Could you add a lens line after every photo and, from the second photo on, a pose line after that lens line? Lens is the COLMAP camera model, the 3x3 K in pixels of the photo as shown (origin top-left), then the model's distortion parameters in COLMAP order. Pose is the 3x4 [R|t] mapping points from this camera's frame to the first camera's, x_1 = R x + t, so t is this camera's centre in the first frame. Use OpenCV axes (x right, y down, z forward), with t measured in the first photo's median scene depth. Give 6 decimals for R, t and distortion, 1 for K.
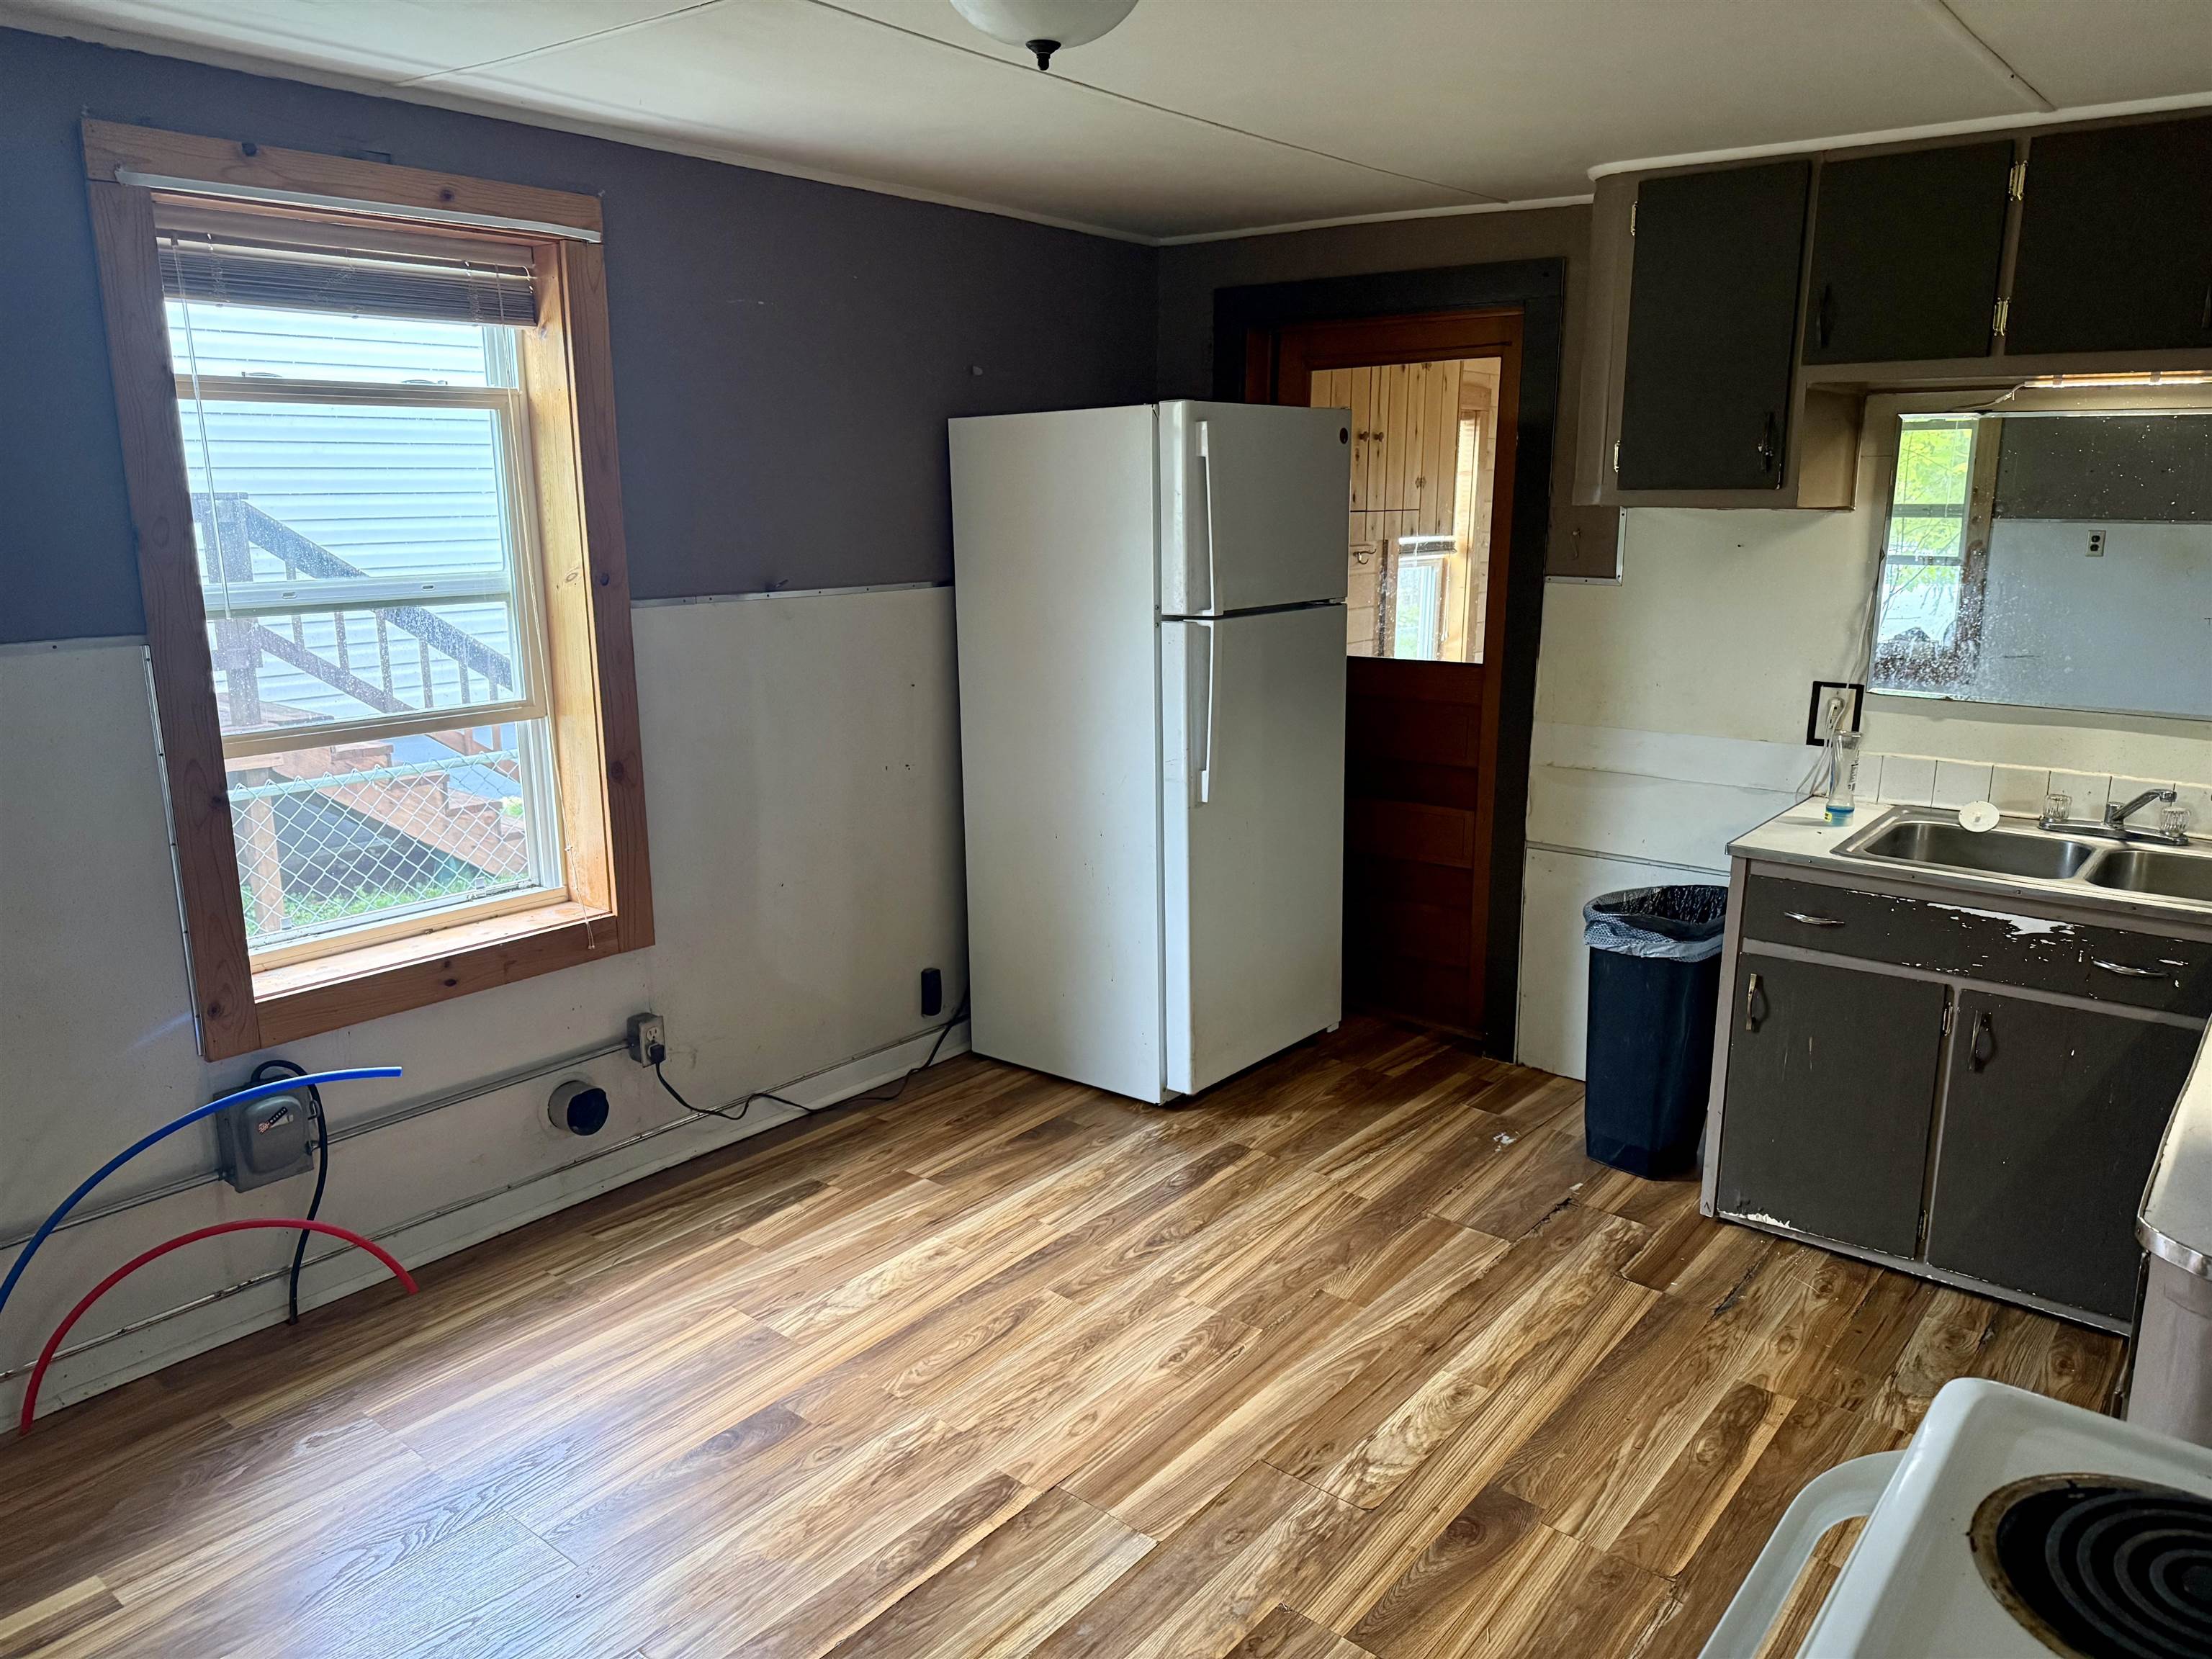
lens RADIAL K [[1575.2, 0, 1113.3], [0, 1575.2, 824.1], [0, 0, 1]] dist [0.053179, -0.020765]
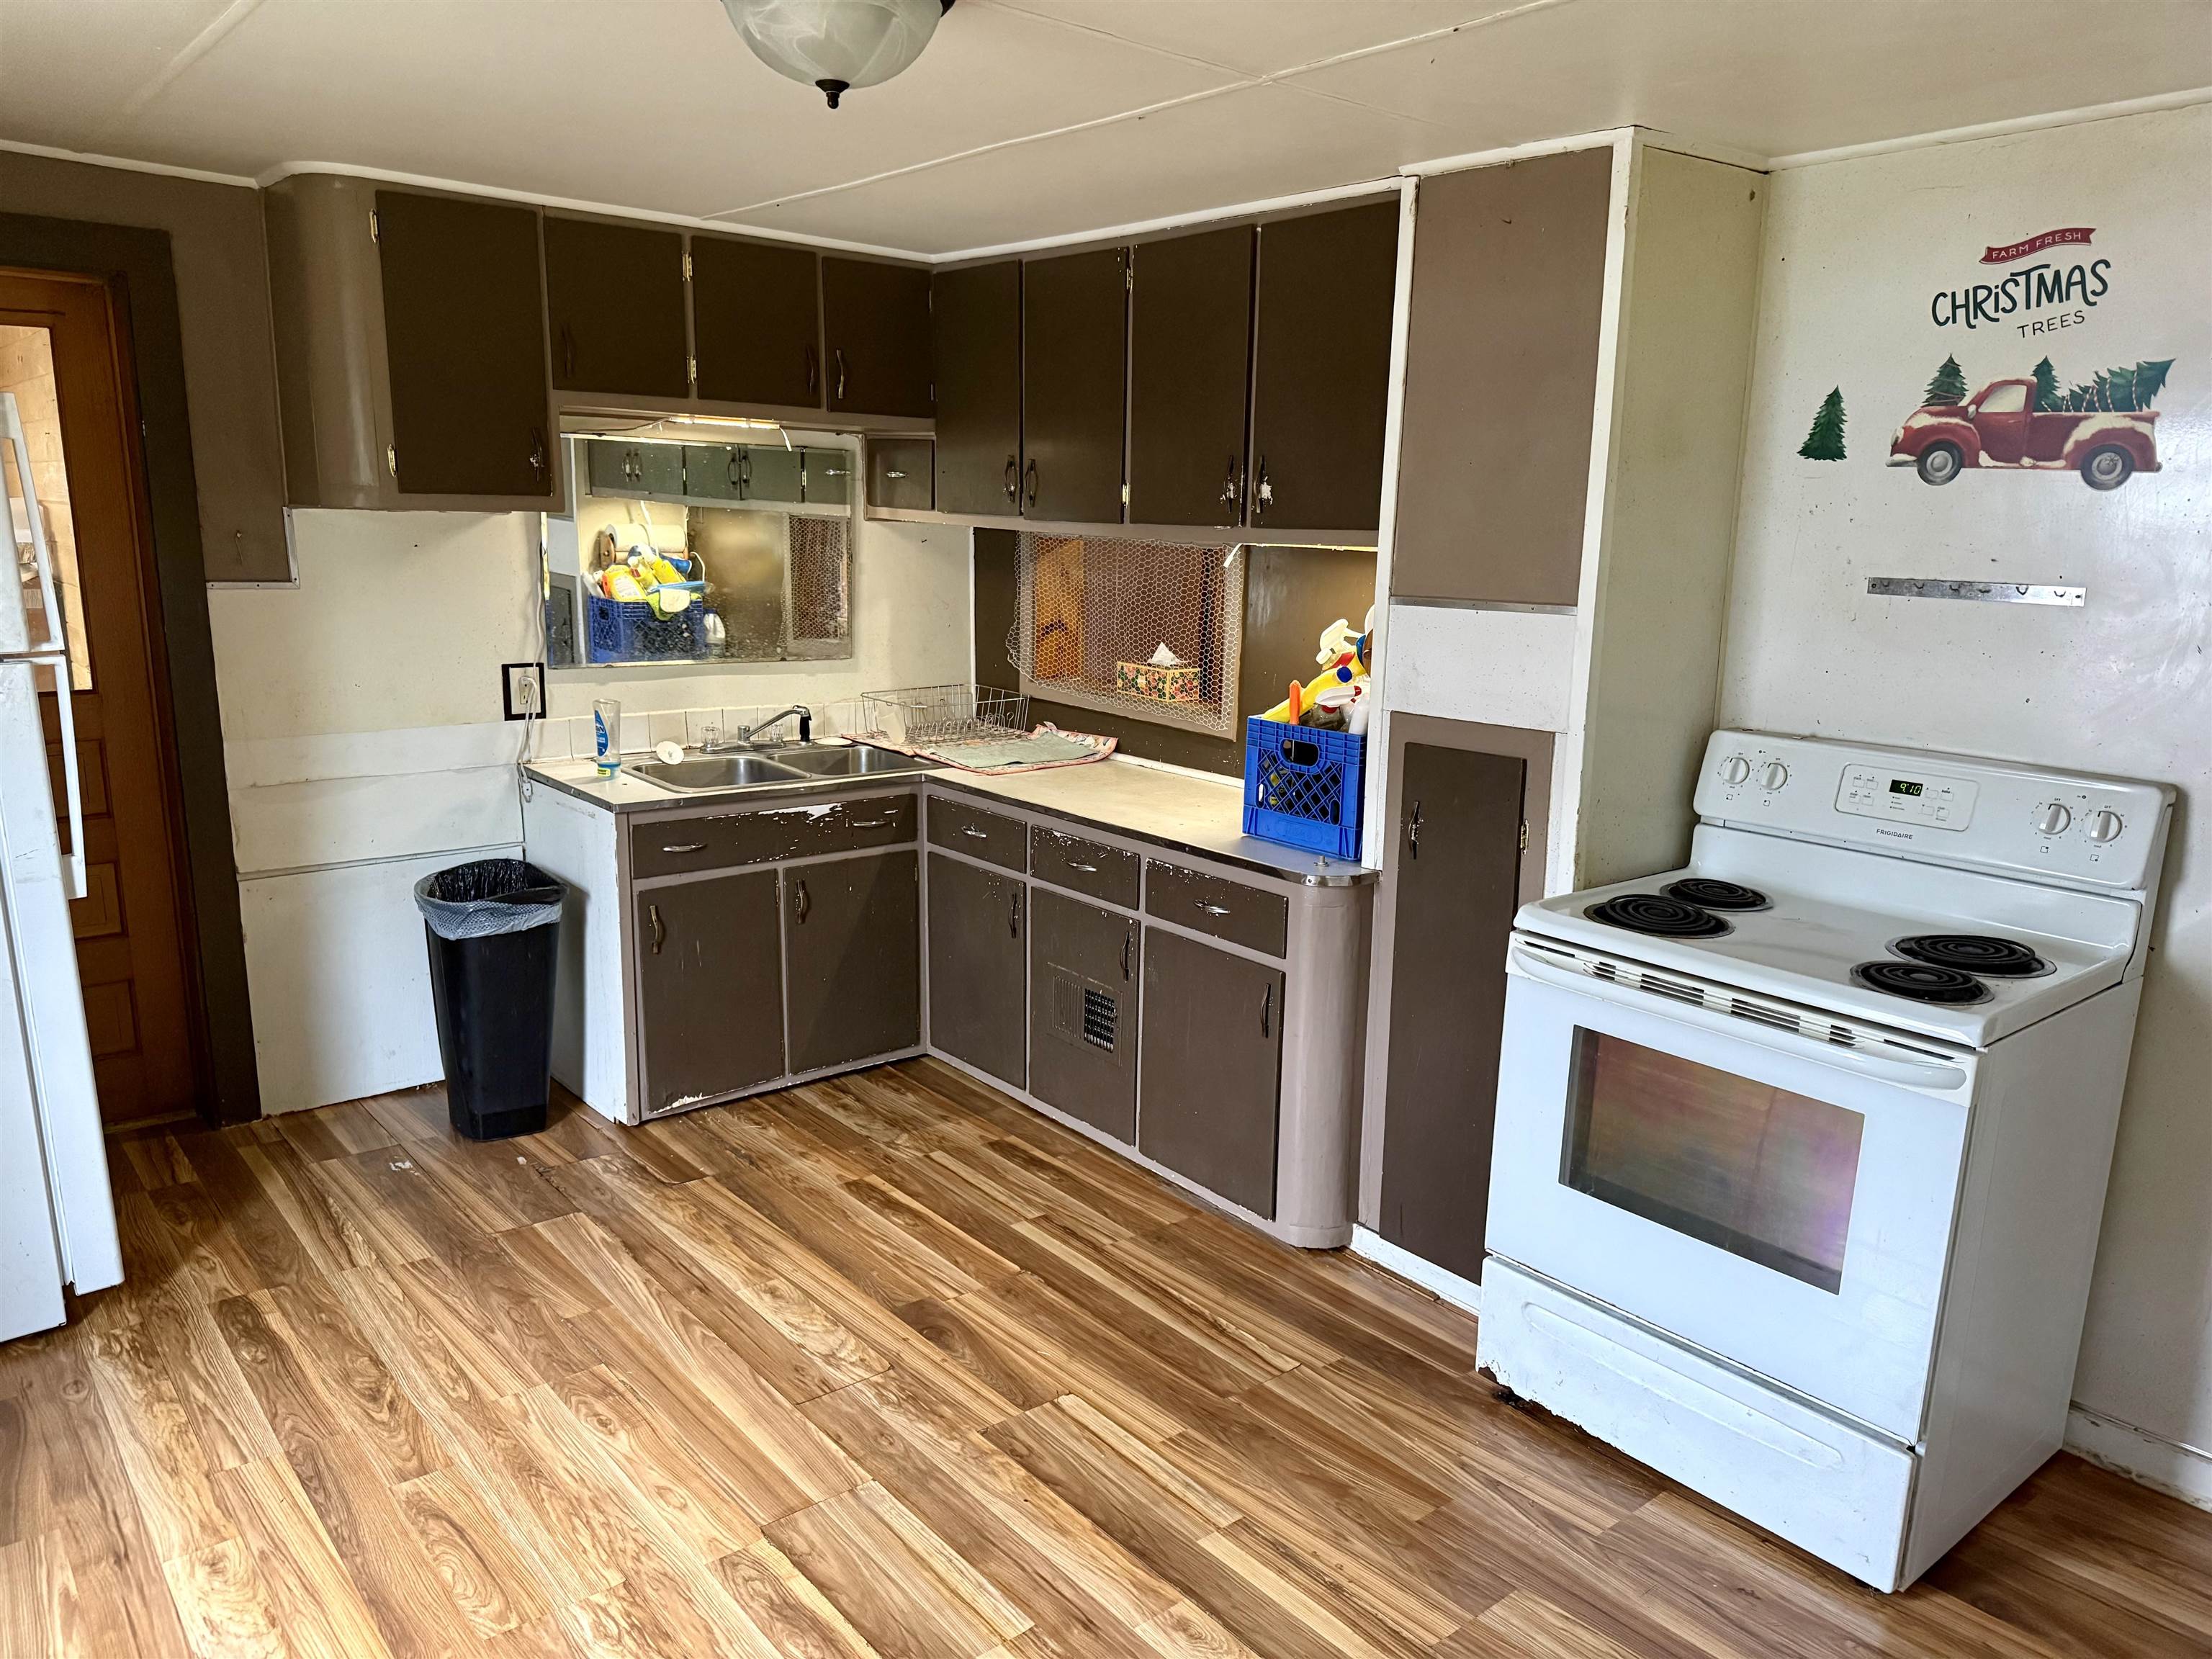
lens RADIAL K [[1575.2, 0, 1112.0], [0, 1575.2, 839.8], [0, 0, 1]] dist [0.053179, -0.020765]
pose [[0.193483, -0.210360, 0.958287, -0.684527], [0.183907, 0.967206, 0.175186, -0.102713], [-0.963713, 0.142340, 0.225825, 0.408933]]
